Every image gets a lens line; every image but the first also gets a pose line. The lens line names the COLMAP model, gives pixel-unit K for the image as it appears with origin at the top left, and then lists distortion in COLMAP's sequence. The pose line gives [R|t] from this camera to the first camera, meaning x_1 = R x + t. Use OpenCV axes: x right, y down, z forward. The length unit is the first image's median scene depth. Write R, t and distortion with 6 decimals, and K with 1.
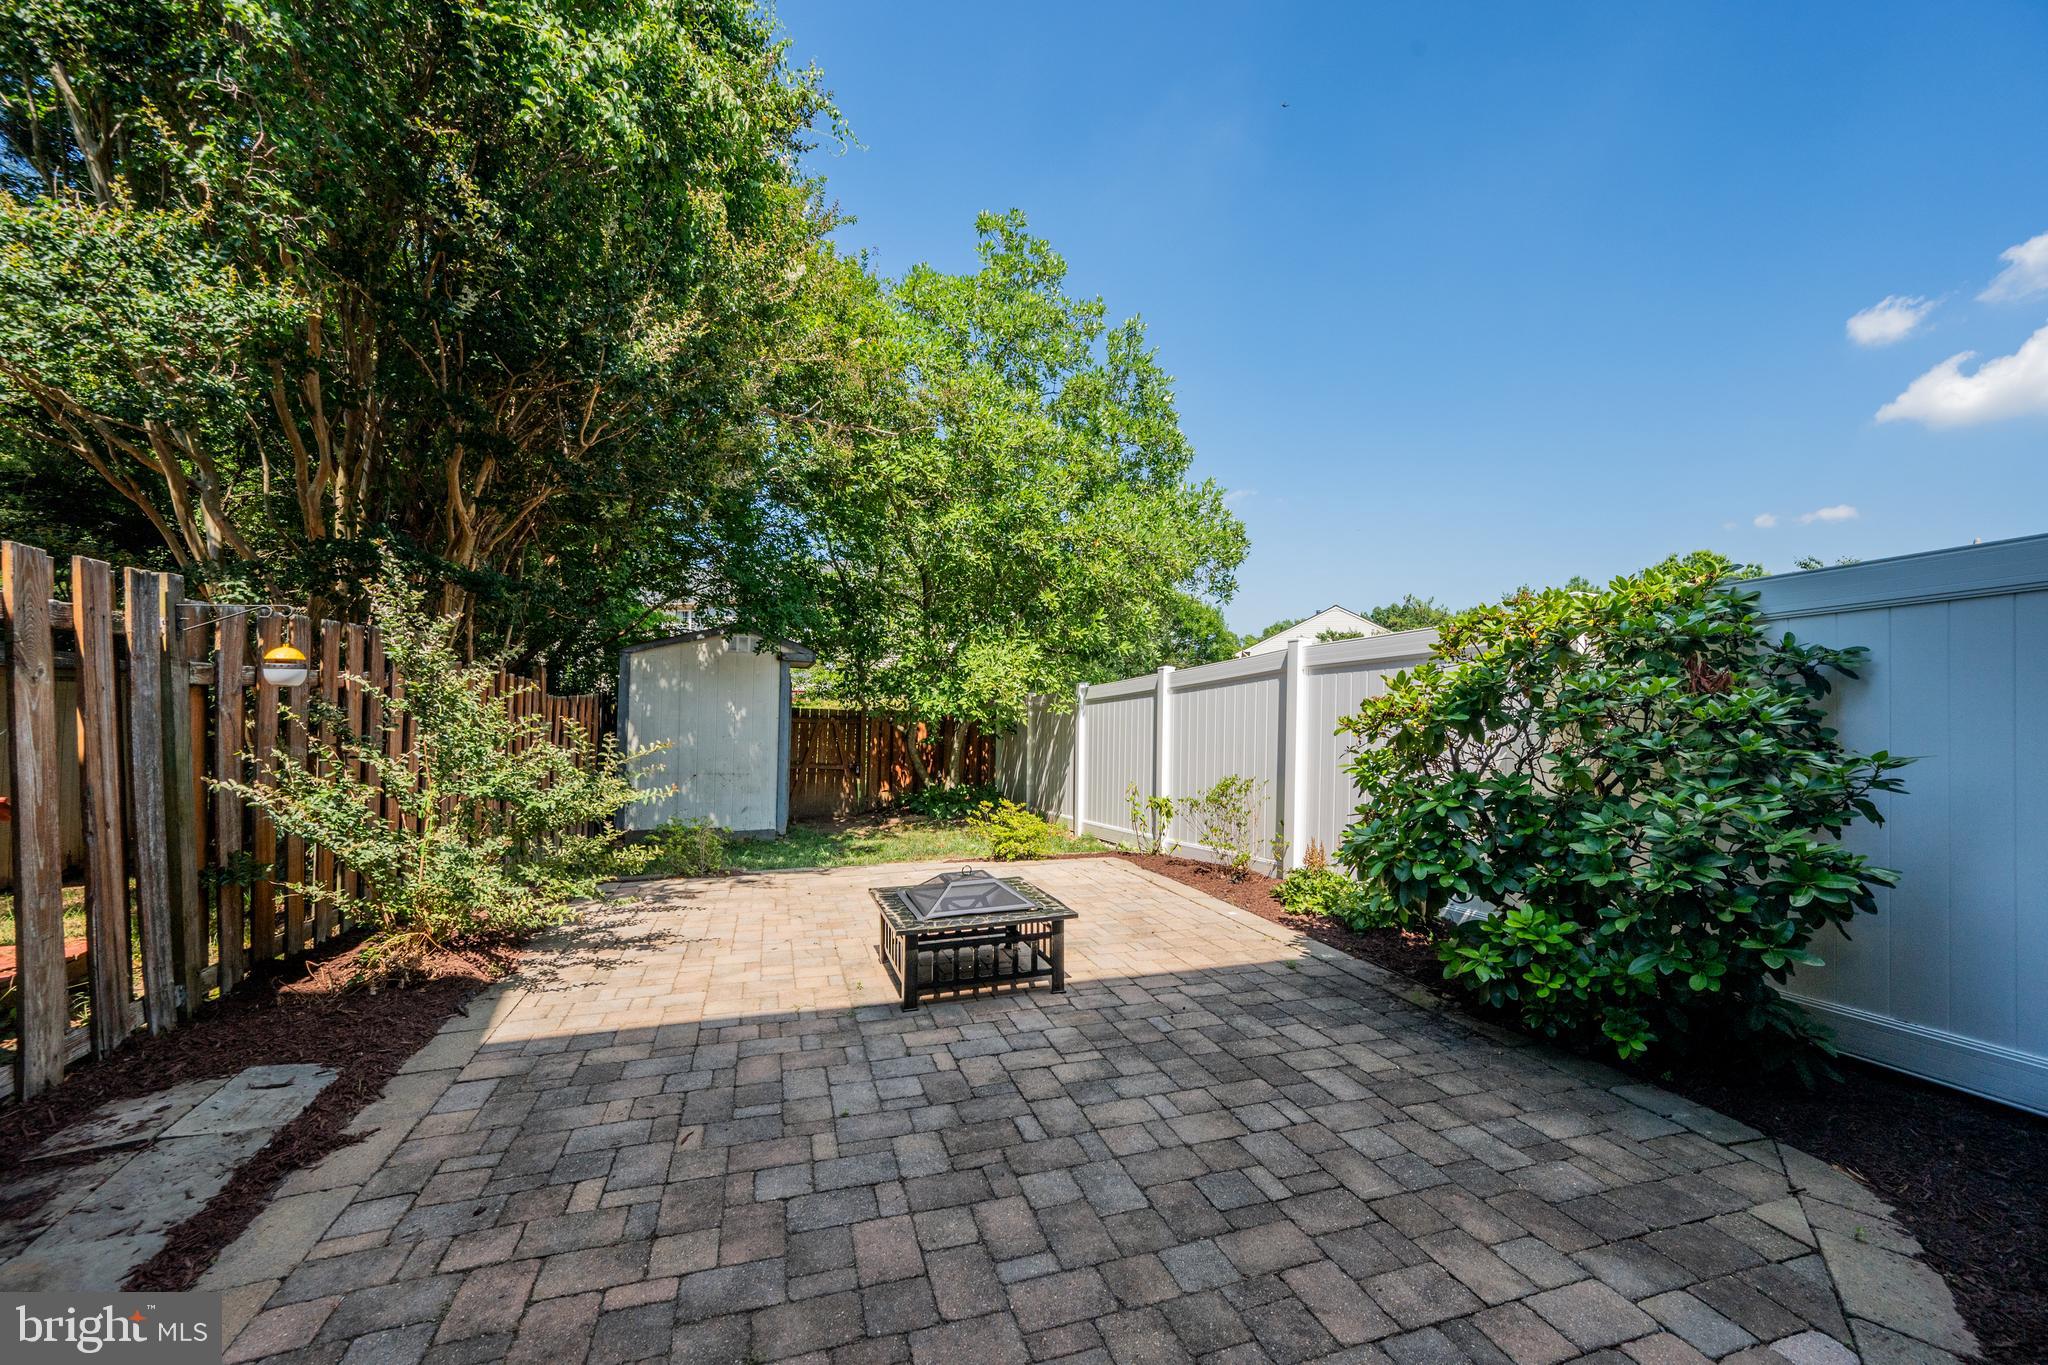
lens RADIAL K [[804.7, 0, 1016.8], [0, 804.7, 684.9], [0, 0, 1]] dist [-0.002172, 0.000032]
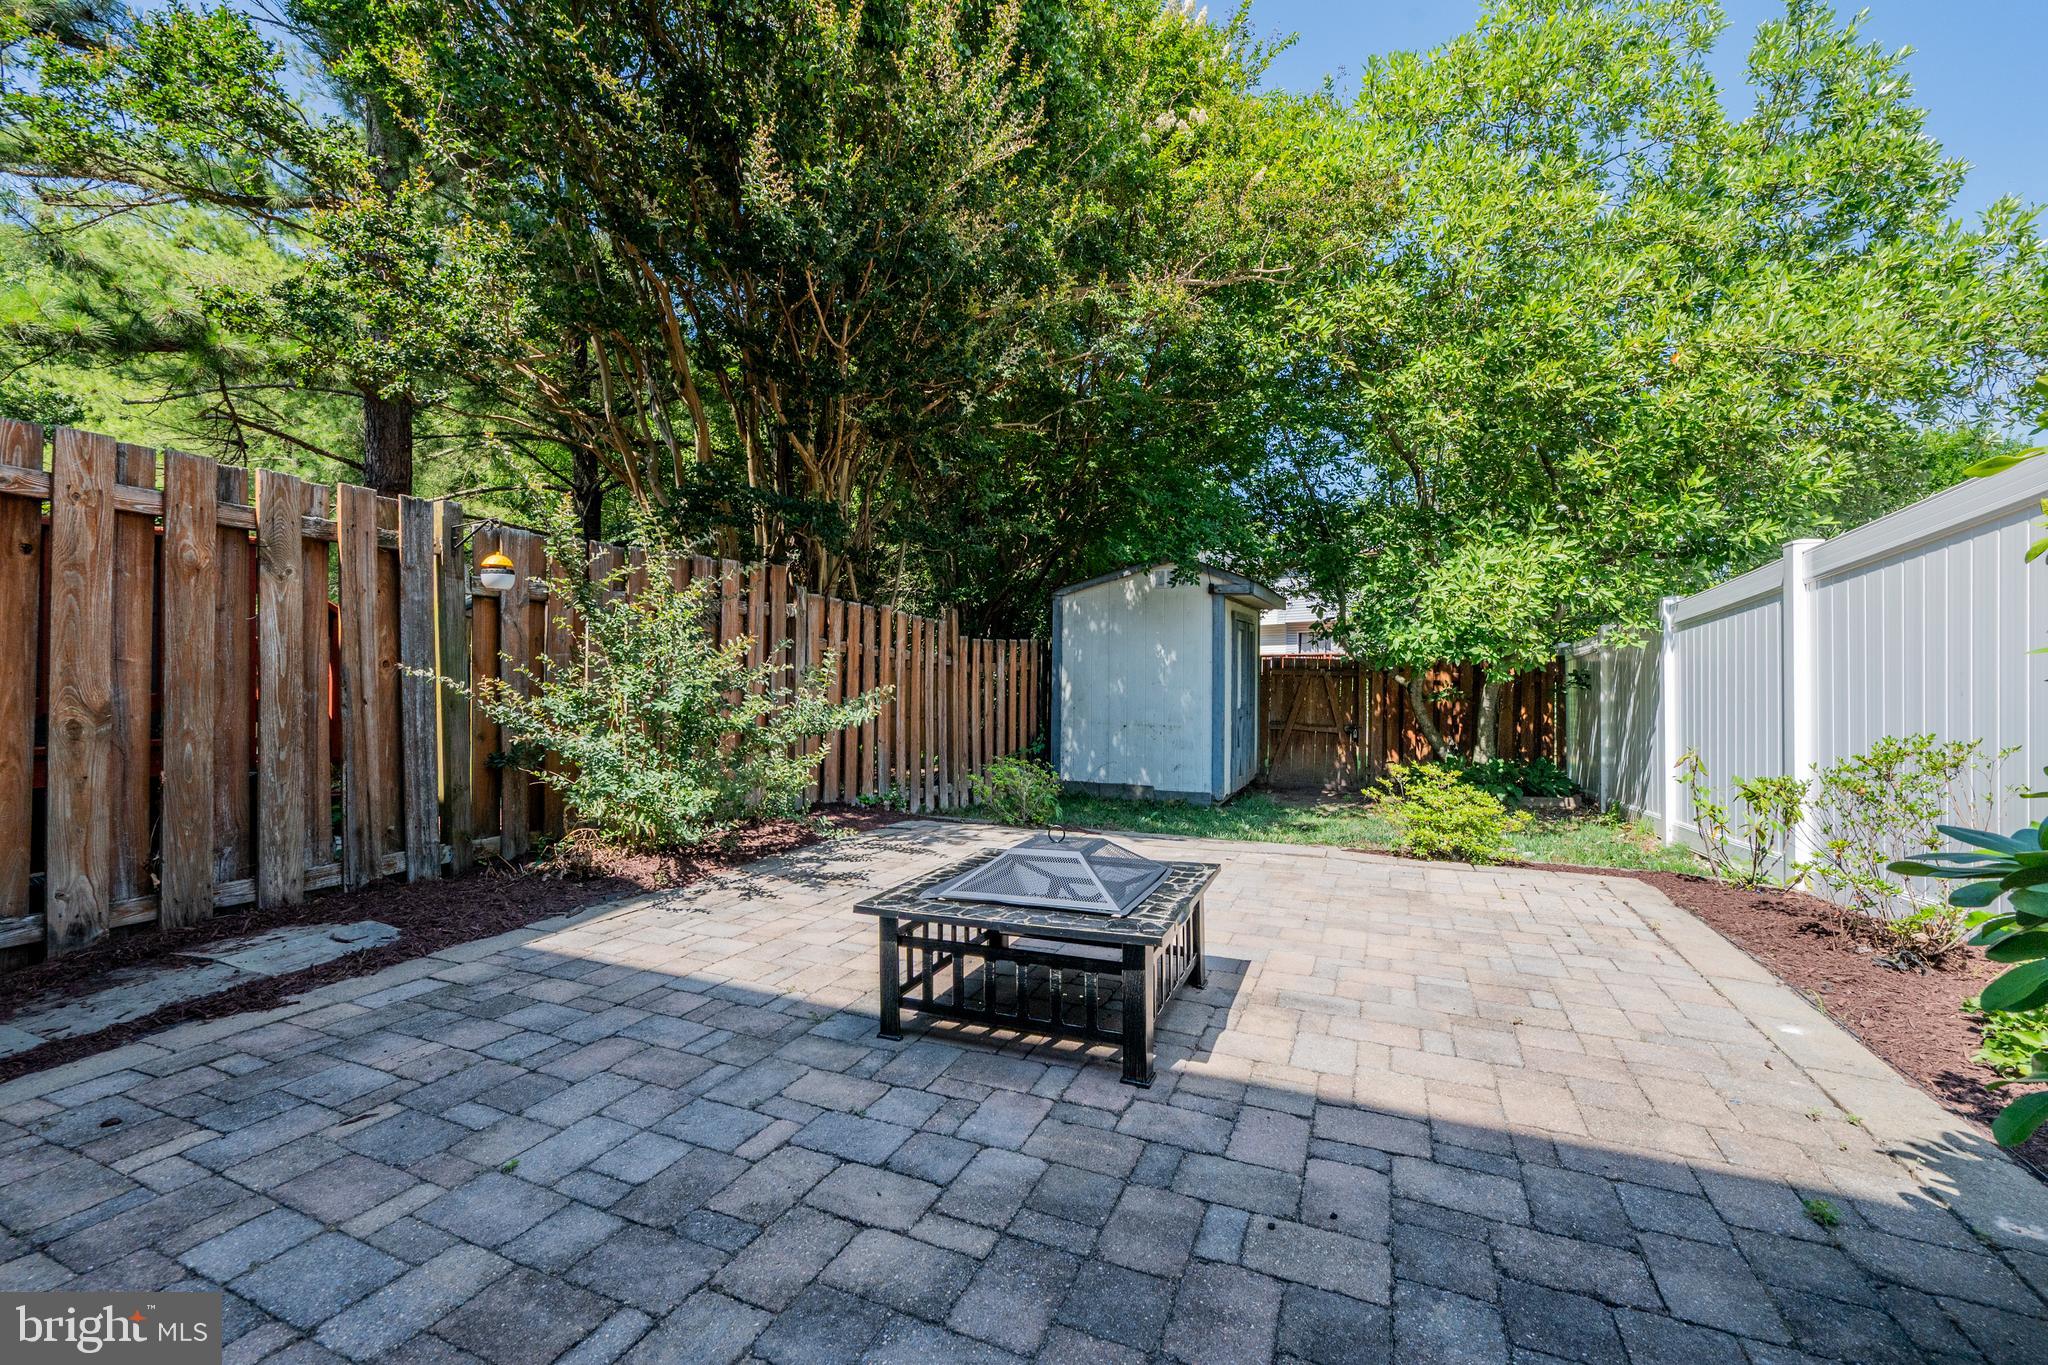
lens RADIAL K [[837.0, 0, 1023.6], [0, 837.0, 663.1], [0, 0, 1]] dist [-0.000426, -0.000247]
pose [[0.753759, -0.018563, -0.656889, 0.323759], [0.021136, 0.999769, -0.003999, 0.100483], [0.656811, -0.010870, 0.753977, 0.494960]]
